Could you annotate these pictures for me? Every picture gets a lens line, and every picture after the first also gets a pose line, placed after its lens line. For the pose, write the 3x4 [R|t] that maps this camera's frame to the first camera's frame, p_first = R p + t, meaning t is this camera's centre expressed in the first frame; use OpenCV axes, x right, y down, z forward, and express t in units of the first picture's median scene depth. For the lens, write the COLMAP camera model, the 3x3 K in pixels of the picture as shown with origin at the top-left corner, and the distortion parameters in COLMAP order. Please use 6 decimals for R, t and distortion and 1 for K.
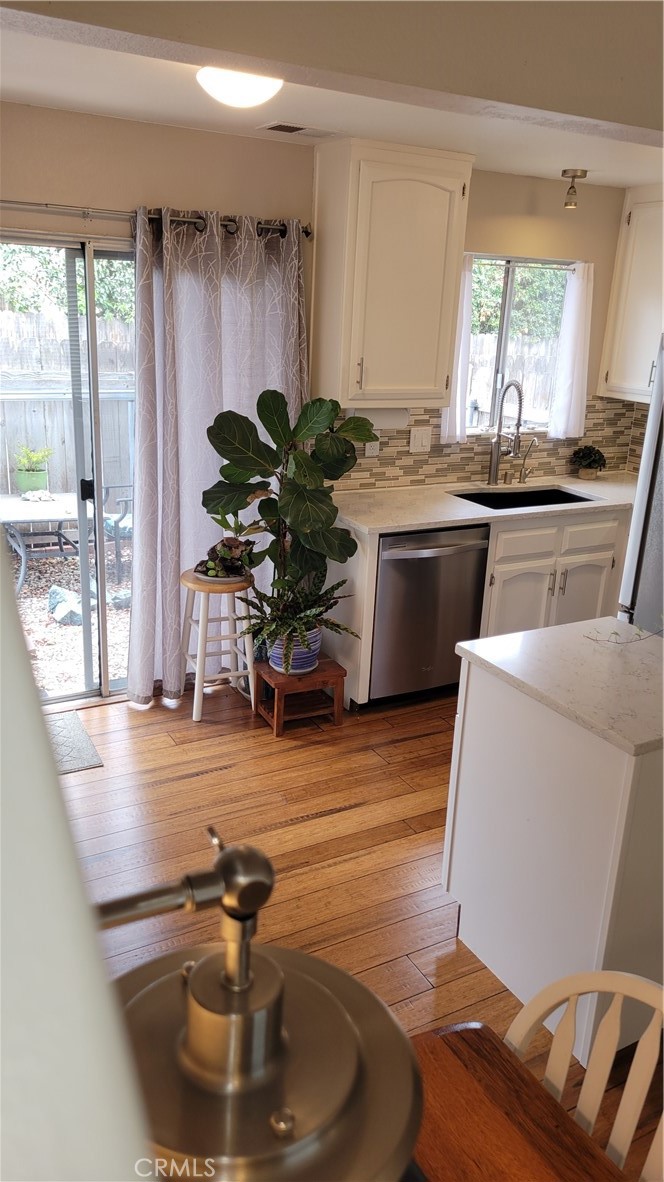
lens RADIAL K [[886.6, 0, 333.8], [0, 886.6, 581.7], [0, 0, 1]] dist [0.044561, -0.002930]
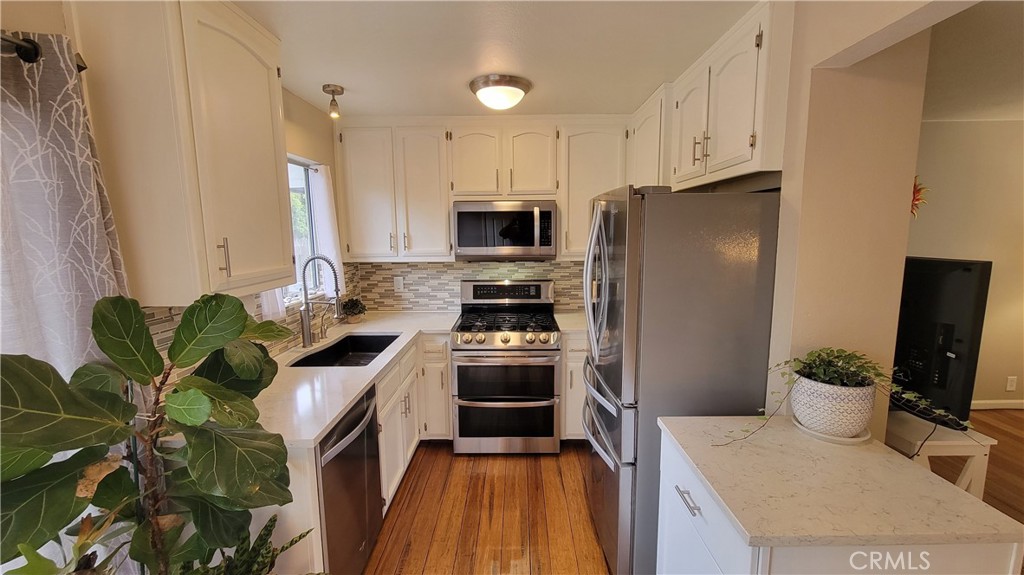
lens RADIAL K [[415.6, 0, 512.0], [0, 415.6, 287.5], [0, 0, 1]] dist [0.000218, 0.000116]
pose [[0.495472, -0.172319, 0.851360, -0.158281], [0.297503, 0.954510, 0.020058, -0.137605], [-0.816088, 0.243344, 0.524198, 0.592186]]
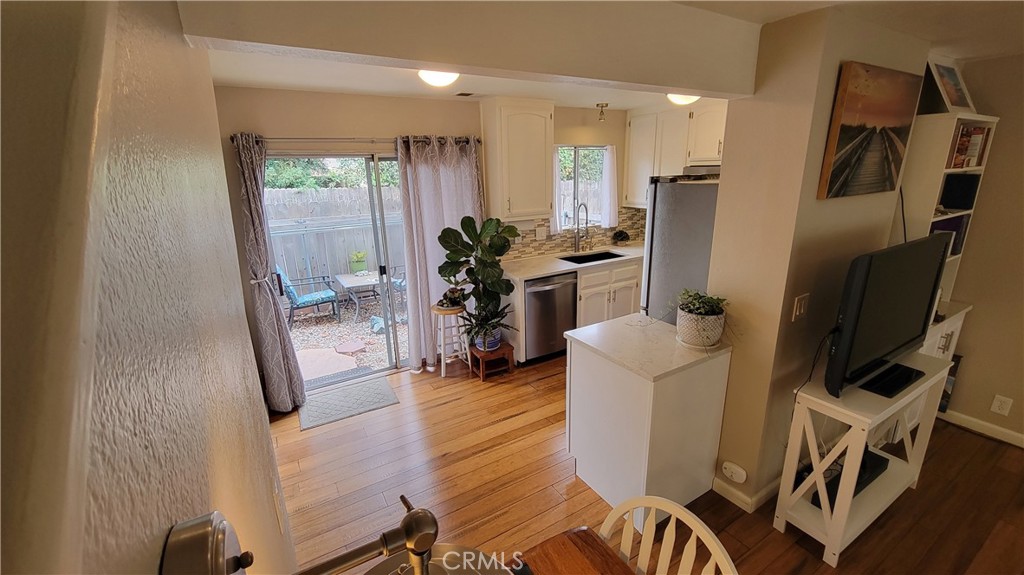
lens RADIAL K [[415.6, 0, 512.0], [0, 415.6, 287.5], [0, 0, 1]] dist [0.000218, 0.000116]
pose [[0.996992, -0.077164, 0.007256, 0.014027], [0.077335, 0.996627, -0.027449, -0.012625], [-0.005114, 0.027928, 0.999597, 0.024723]]
